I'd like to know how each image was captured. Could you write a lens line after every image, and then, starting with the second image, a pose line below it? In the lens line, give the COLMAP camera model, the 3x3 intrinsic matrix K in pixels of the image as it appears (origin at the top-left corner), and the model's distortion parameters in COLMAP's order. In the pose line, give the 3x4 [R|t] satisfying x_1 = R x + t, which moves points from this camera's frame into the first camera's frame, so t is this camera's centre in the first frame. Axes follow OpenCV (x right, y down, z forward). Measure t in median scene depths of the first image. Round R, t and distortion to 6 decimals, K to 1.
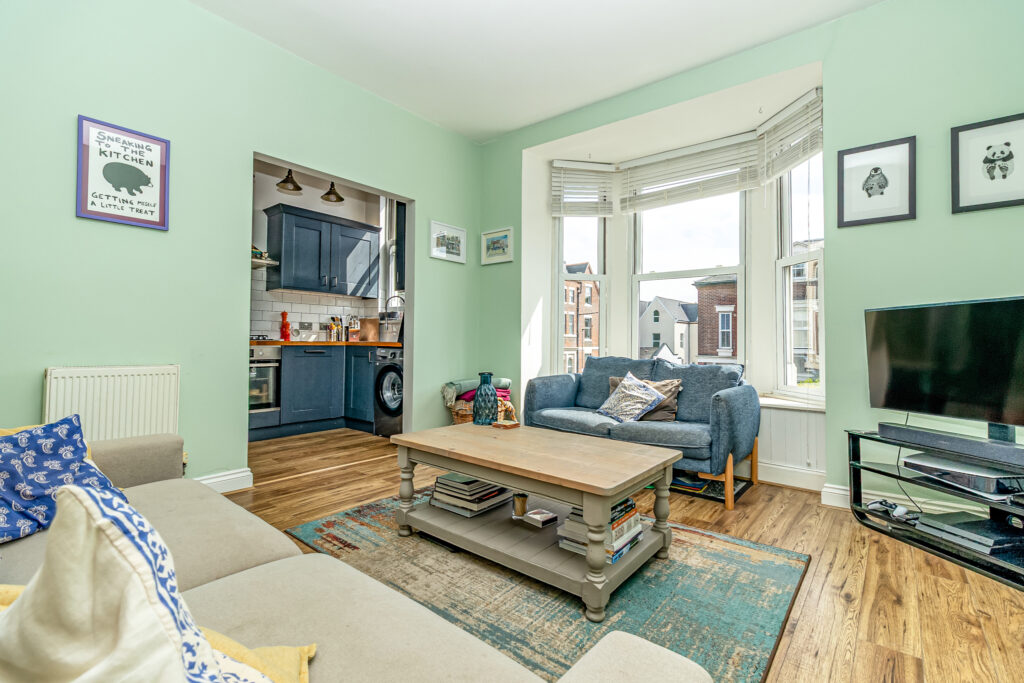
lens RADIAL K [[468.1, 0, 513.4], [0, 468.1, 330.2], [0, 0, 1]] dist [0.005802, -0.000673]
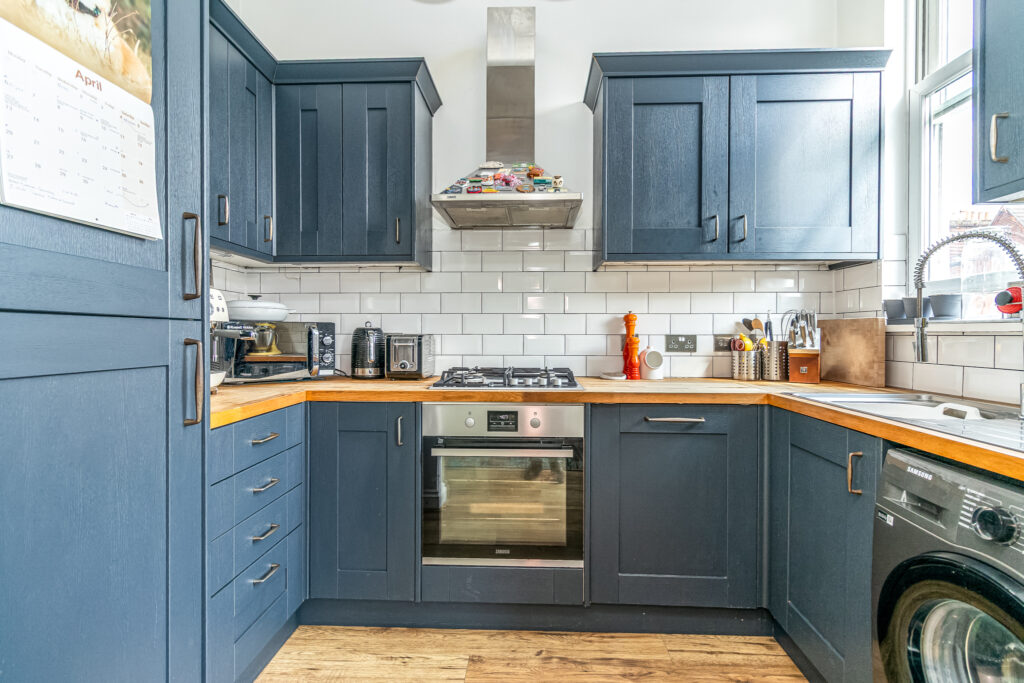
lens RADIAL K [[468.1, 0, 518.1], [0, 468.1, 339.4], [0, 0, 1]] dist [0.005802, -0.000673]
pose [[0.600088, -0.003105, -0.799928, -0.227188], [0.026629, 0.999516, 0.016096, -0.028957], [0.799490, -0.030961, 0.599880, 0.760500]]
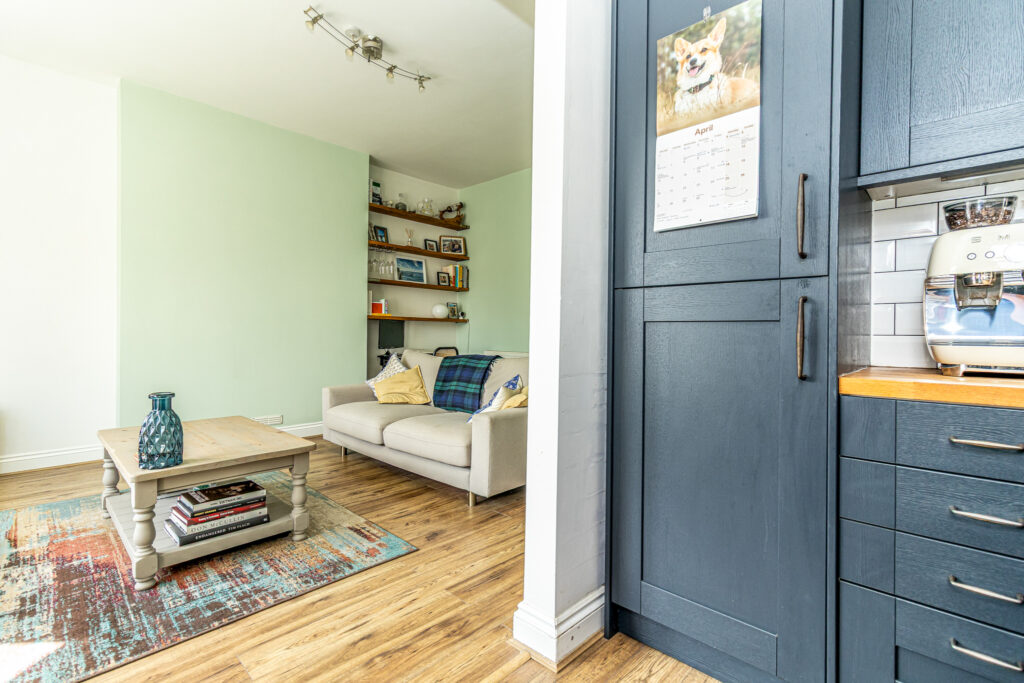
lens RADIAL K [[468.1, 0, 518.0], [0, 468.1, 333.3], [0, 0, 1]] dist [0.005802, -0.000673]
pose [[-0.996575, -0.022632, 0.079531, -0.411937], [-0.024781, 0.999351, -0.026137, 0.003394], [-0.078888, -0.028019, -0.996490, 1.060574]]
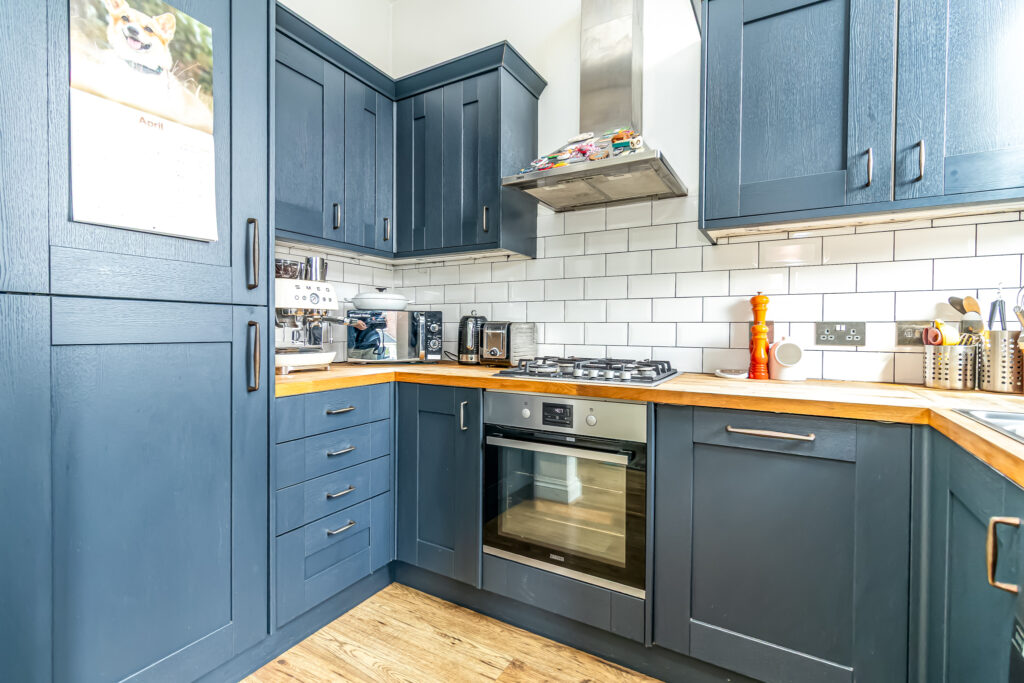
lens RADIAL K [[468.1, 0, 517.4], [0, 468.1, 335.4], [0, 0, 1]] dist [0.005802, -0.000673]
pose [[0.162512, 0.003321, -0.986701, -0.199758], [0.022154, 0.999730, 0.007013, -0.017971], [0.986458, -0.022999, 0.162395, 0.902492]]
